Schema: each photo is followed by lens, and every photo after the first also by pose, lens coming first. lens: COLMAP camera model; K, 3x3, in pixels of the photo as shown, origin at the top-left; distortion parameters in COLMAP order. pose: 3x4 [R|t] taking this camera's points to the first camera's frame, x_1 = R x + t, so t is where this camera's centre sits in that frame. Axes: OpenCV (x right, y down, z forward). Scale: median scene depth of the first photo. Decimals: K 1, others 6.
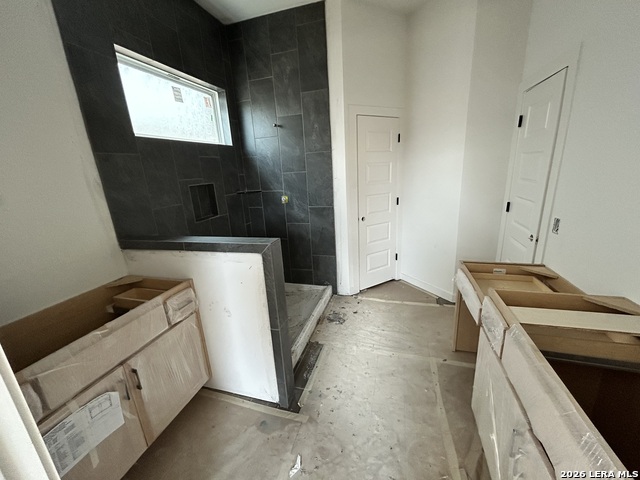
lens RADIAL K [[258.2, 0, 319.9], [0, 258.2, 240.2], [0, 0, 1]] dist [0.003531, 0.000422]
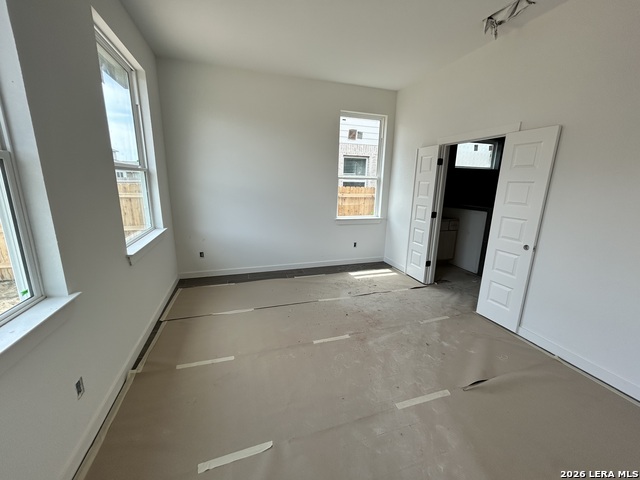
lens RADIAL K [[258.2, 0, 316.9], [0, 258.2, 236.5], [0, 0, 1]] dist [0.003531, 0.000422]
pose [[0.565708, 0.243193, -0.787929, 0.923678], [-0.265760, 0.958307, 0.104972, 0.458987], [0.780606, 0.150017, 0.606753, -1.953900]]
